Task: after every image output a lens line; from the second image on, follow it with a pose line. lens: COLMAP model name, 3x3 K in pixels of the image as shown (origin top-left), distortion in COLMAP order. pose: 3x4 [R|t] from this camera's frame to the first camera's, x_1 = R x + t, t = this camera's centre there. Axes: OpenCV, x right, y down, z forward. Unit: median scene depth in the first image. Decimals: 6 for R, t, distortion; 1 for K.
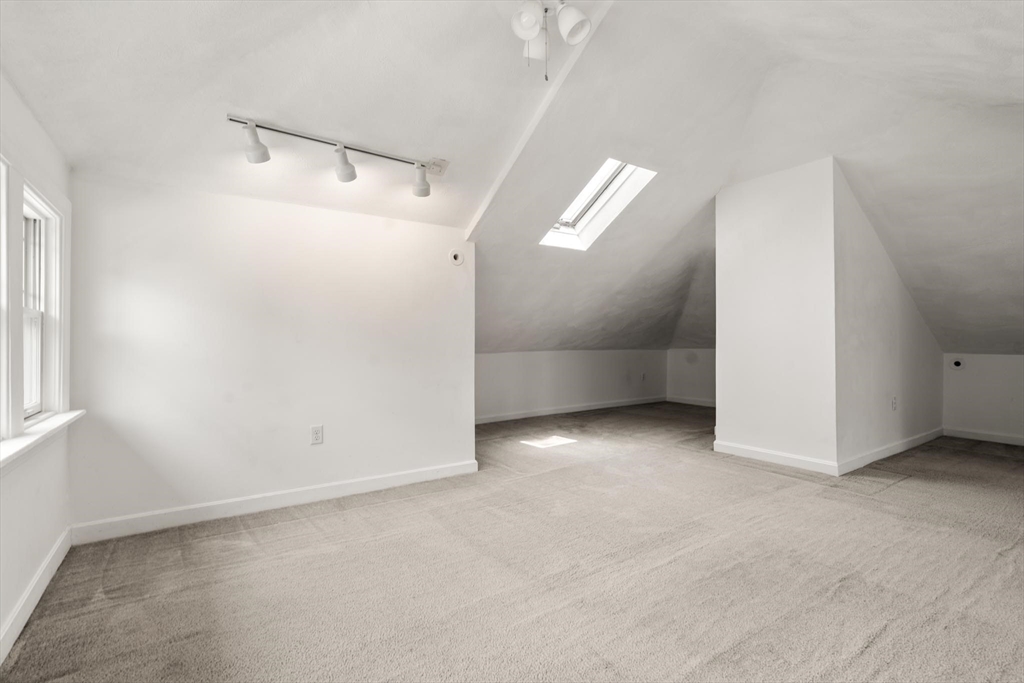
lens RADIAL K [[470.9, 0, 516.1], [0, 470.9, 339.5], [0, 0, 1]] dist [-0.000919, 0.000956]
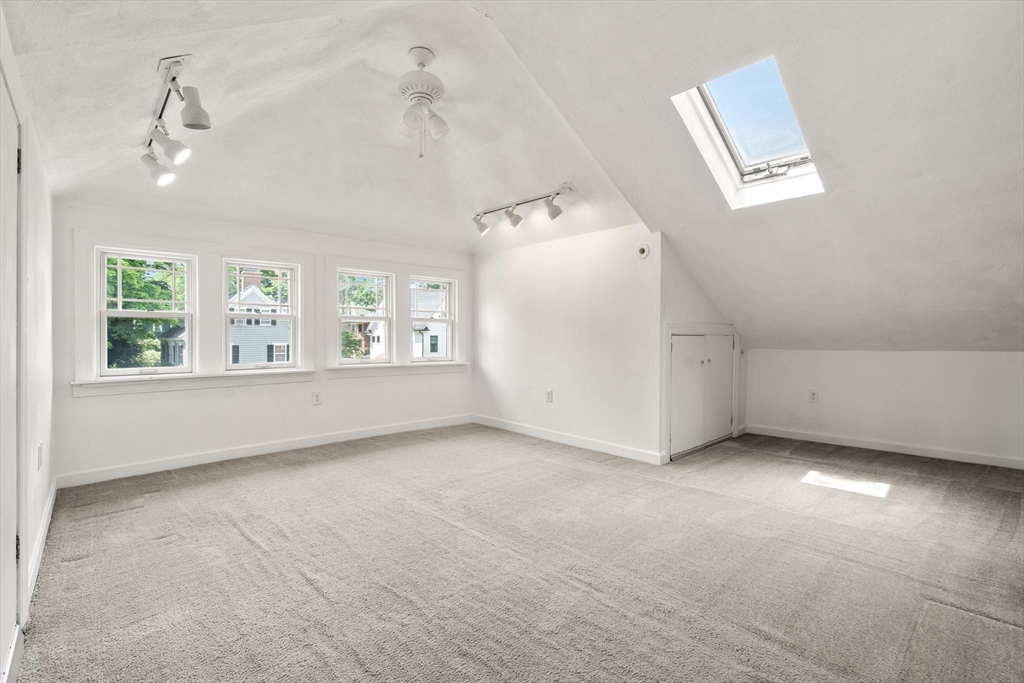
lens RADIAL K [[470.9, 0, 513.2], [0, 470.9, 342.9], [0, 0, 1]] dist [-0.000919, 0.000956]
pose [[0.128593, 0.022632, -0.991439, 0.993987], [0.003515, 0.999723, 0.023277, 0.001829], [0.991691, -0.006478, 0.128477, 0.674789]]
